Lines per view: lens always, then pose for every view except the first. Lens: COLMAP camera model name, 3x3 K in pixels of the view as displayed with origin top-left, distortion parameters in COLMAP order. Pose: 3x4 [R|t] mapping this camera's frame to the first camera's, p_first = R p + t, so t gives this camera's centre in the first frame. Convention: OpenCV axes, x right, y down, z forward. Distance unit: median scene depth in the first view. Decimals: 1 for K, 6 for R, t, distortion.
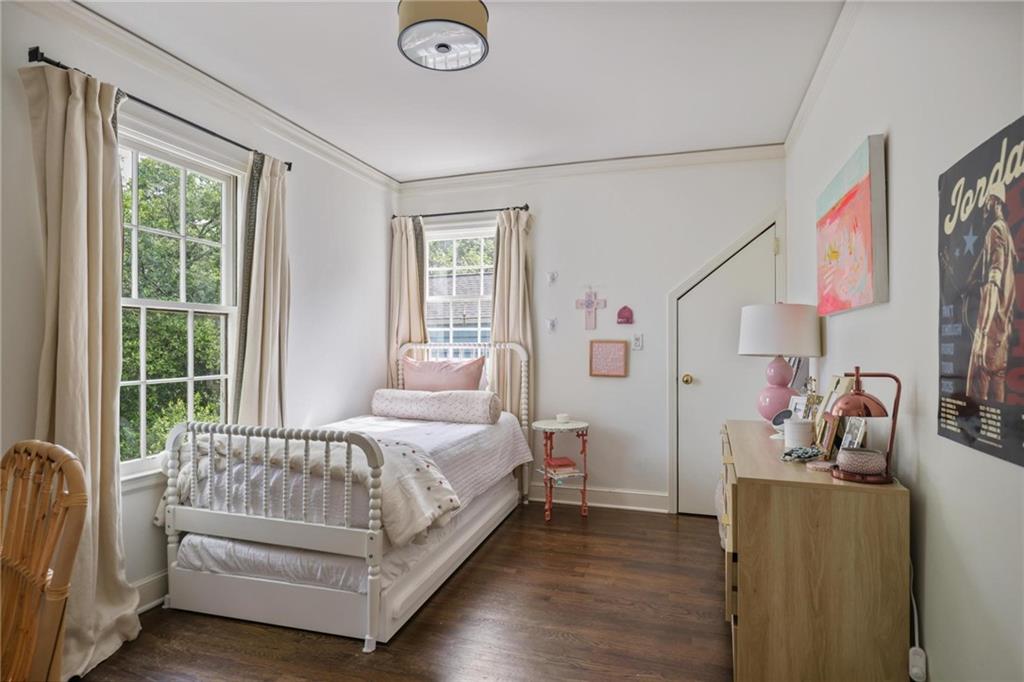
lens RADIAL K [[564.1, 0, 513.5], [0, 564.1, 343.9], [0, 0, 1]] dist [-0.004072, 0.000471]
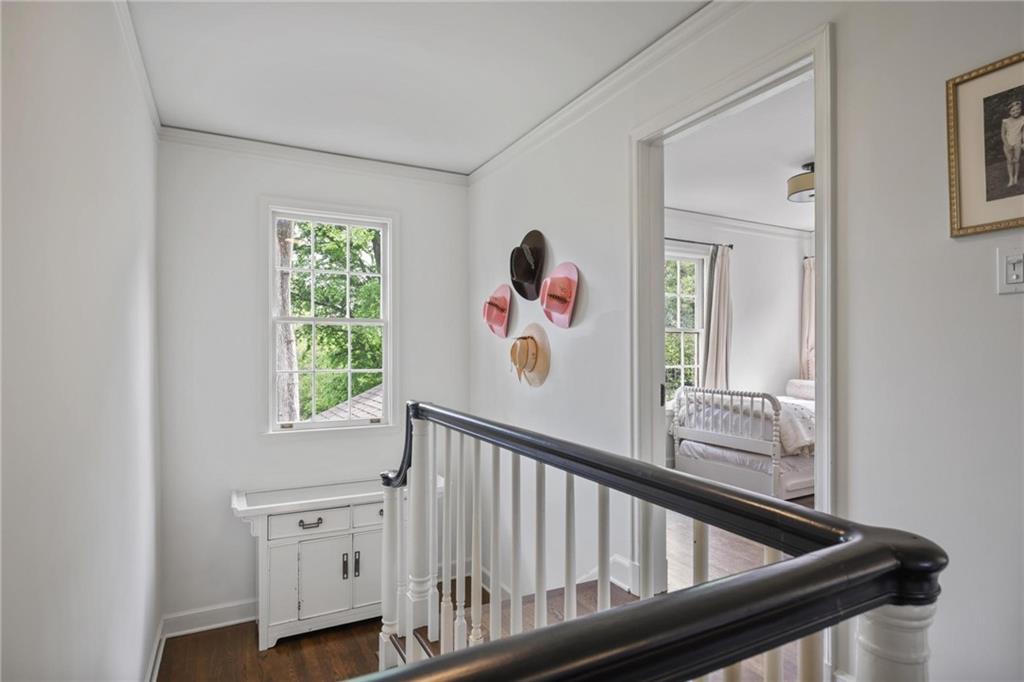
lens RADIAL K [[564.1, 0, 512.1], [0, 564.1, 345.9], [0, 0, 1]] dist [-0.004072, 0.000471]
pose [[0.737161, -0.002509, -0.675713, 0.376857], [-0.000720, 0.999990, -0.004499, -0.000621], [0.675717, 0.003803, 0.737151, -1.005362]]
